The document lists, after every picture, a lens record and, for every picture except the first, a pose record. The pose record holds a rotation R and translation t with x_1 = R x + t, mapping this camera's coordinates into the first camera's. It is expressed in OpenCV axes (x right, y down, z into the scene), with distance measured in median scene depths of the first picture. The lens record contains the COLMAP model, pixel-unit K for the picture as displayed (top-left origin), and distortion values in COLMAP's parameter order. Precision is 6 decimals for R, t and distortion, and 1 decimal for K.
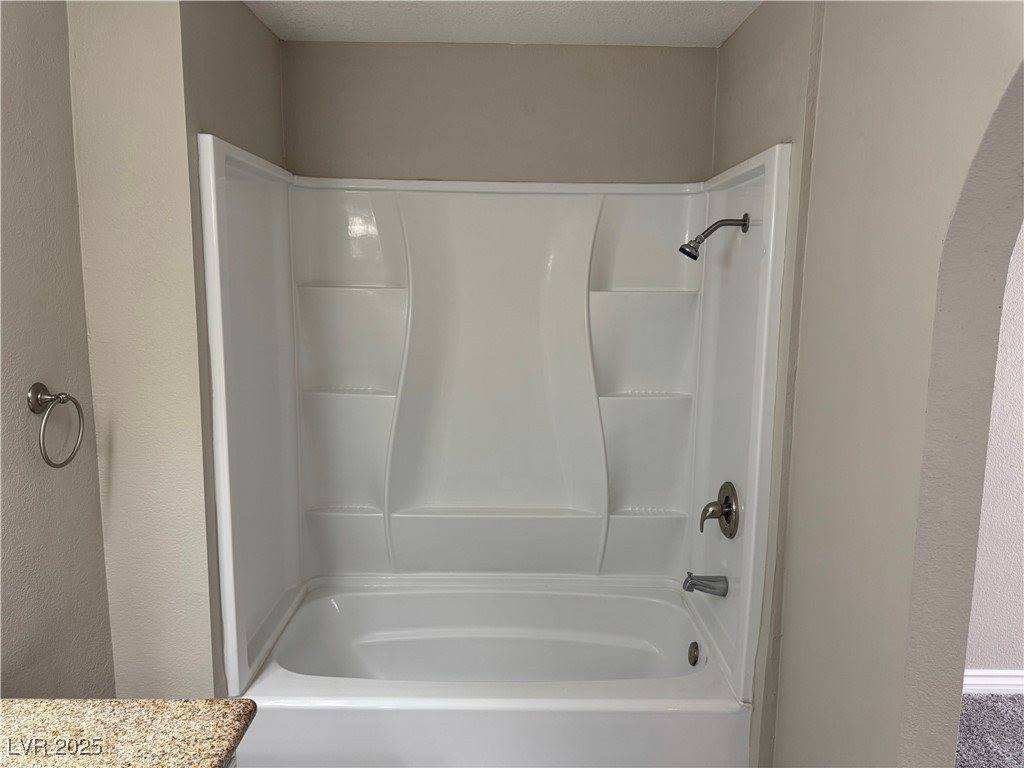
lens RADIAL K [[715.3, 0, 512.0], [0, 715.3, 384.0], [0, 0, 1]] dist [0.082279, -0.096350]
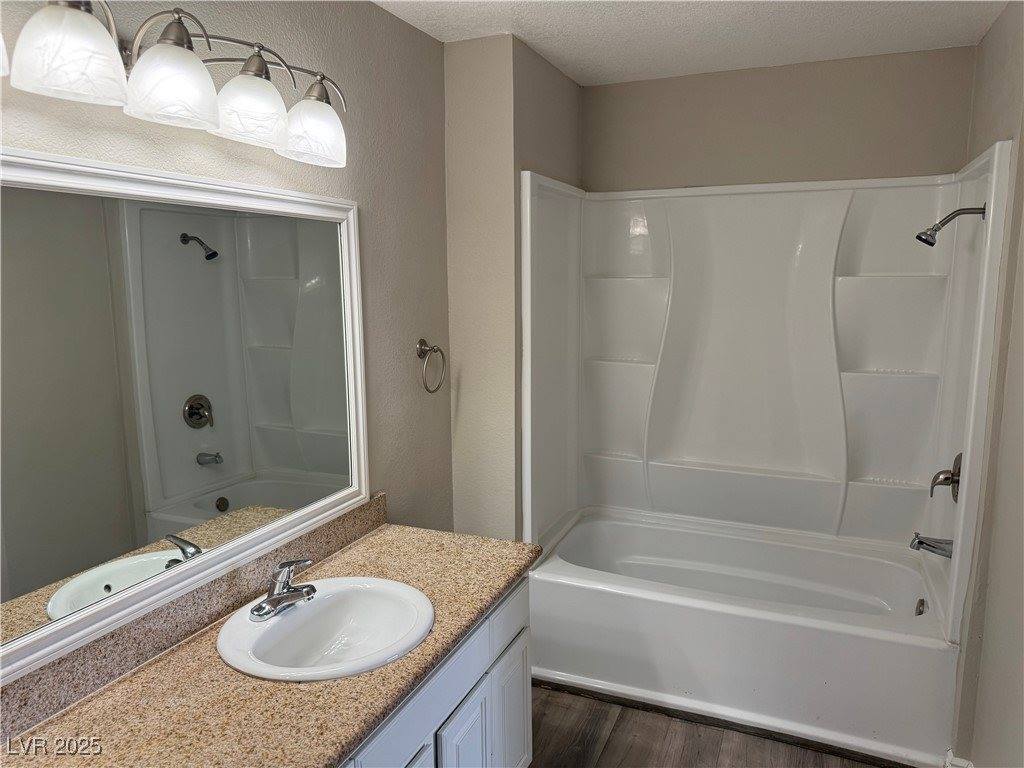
lens RADIAL K [[715.3, 0, 512.0], [0, 715.3, 384.0], [0, 0, 1]] dist [0.082279, -0.096350]
pose [[0.921188, 0.043524, -0.386677, 0.091195], [-0.041316, 0.999048, 0.014024, 0.043150], [0.386919, 0.003057, 0.922109, -0.240359]]
